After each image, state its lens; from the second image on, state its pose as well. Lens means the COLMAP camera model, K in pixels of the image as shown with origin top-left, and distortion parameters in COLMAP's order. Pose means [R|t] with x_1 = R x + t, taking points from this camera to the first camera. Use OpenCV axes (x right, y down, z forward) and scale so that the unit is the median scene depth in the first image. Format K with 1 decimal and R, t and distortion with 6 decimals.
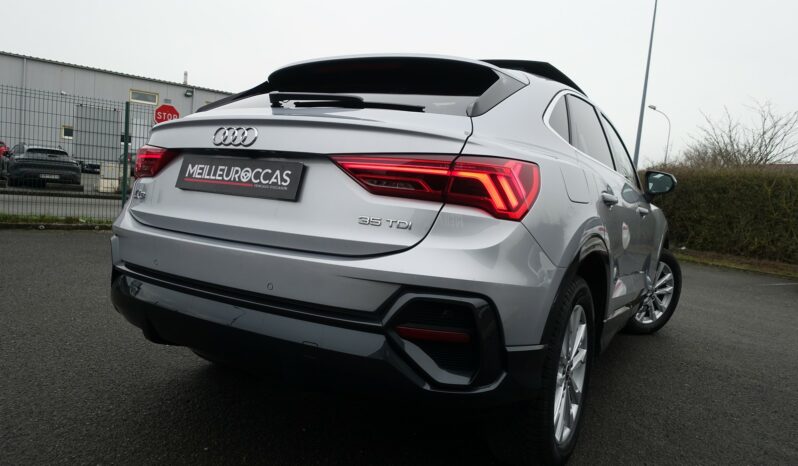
lens RADIAL K [[537.3, 0, 400.7], [0, 537.3, 226.6], [0, 0, 1]] dist [-0.001987, -0.000969]
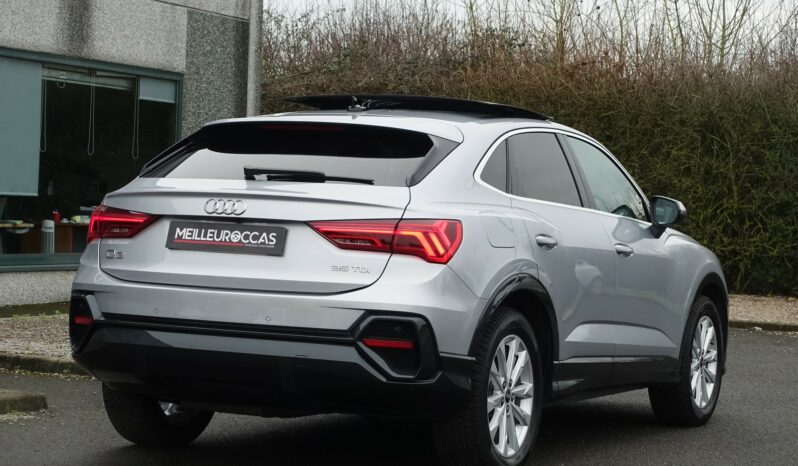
lens RADIAL K [[1900.7, 0, 399.0], [0, 1900.7, 233.0], [0, 0, 1]] dist [0.016075, -0.088845]
pose [[0.995180, -0.037213, 0.090726, -0.325887], [0.041175, 0.998260, -0.042204, 0.106036], [-0.088998, 0.045737, 0.994981, -3.682079]]
